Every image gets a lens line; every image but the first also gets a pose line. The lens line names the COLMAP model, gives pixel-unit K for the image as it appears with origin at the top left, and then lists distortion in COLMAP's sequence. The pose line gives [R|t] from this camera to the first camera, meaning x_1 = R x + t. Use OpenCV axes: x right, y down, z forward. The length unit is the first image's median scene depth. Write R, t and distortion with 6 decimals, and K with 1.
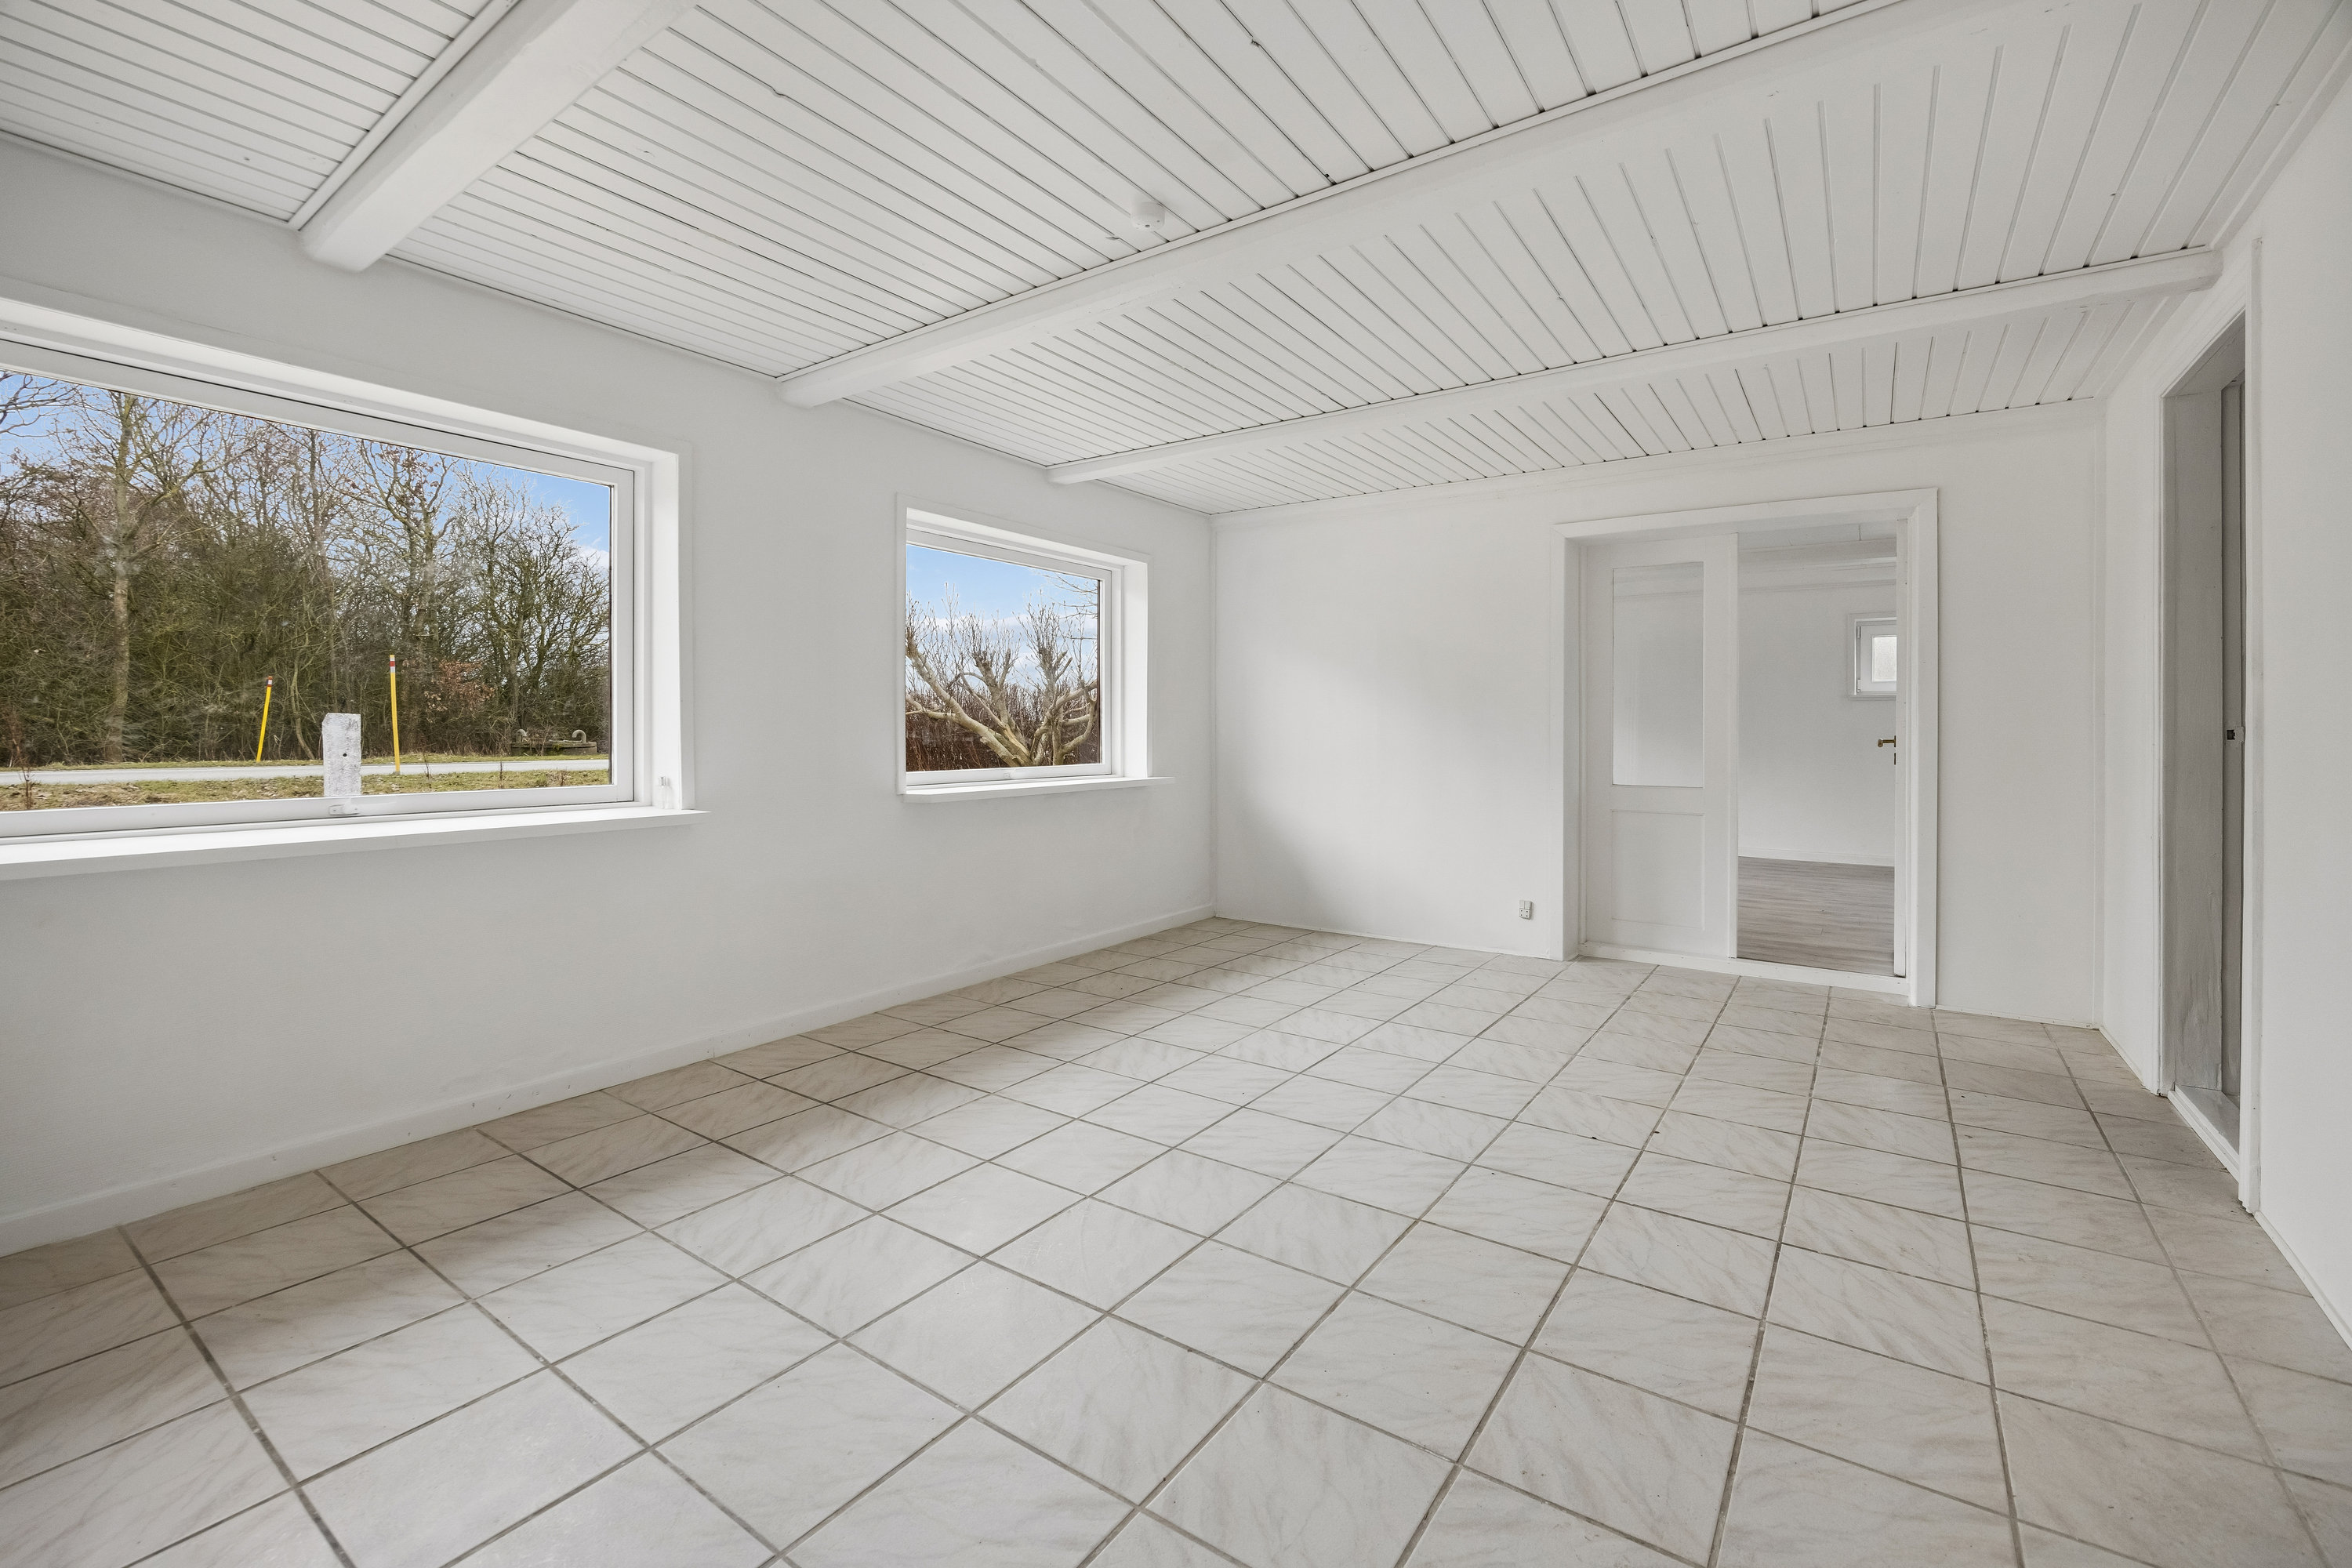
lens RADIAL K [[990.3, 0, 1172.2], [0, 990.3, 715.3], [0, 0, 1]] dist [-0.015148, 0.000507]
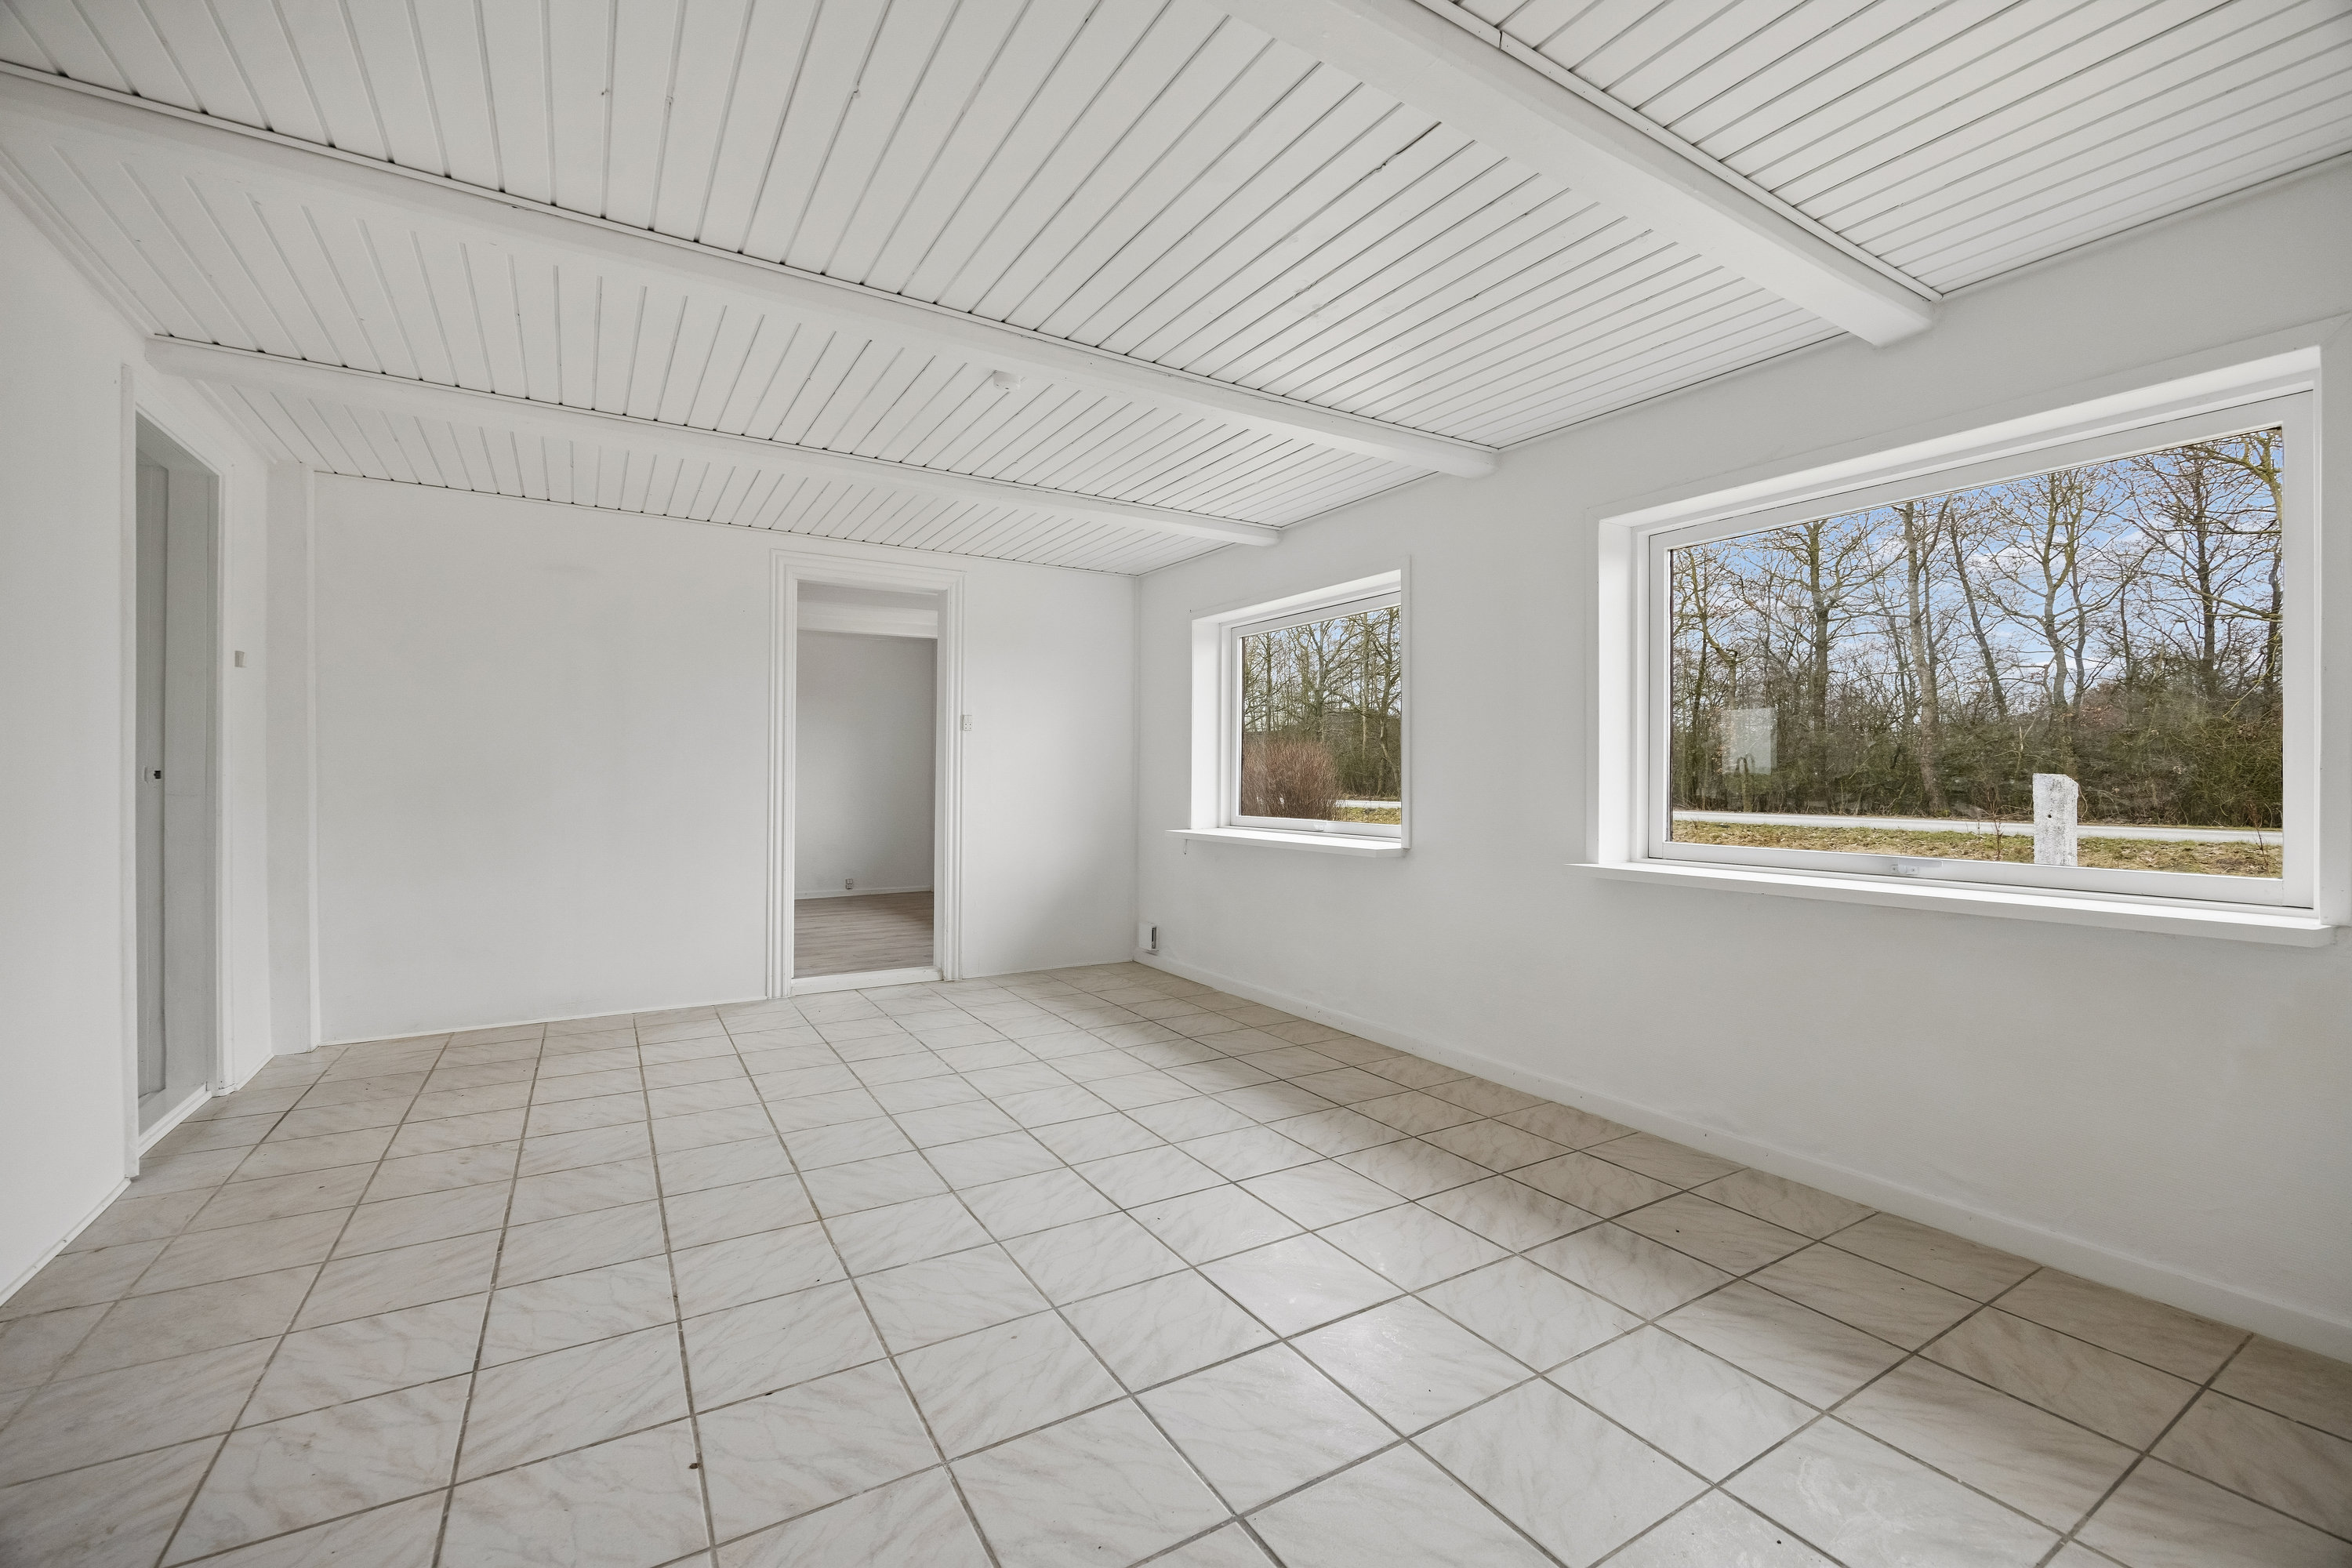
lens RADIAL K [[990.3, 0, 1213.7], [0, 990.3, 788.1], [0, 0, 1]] dist [-0.015148, 0.000507]
pose [[-0.375191, 0.005398, -0.926932, 1.237573], [0.003274, 0.999985, 0.004498, 0.023416], [0.926942, -0.001347, -0.375203, 2.036554]]
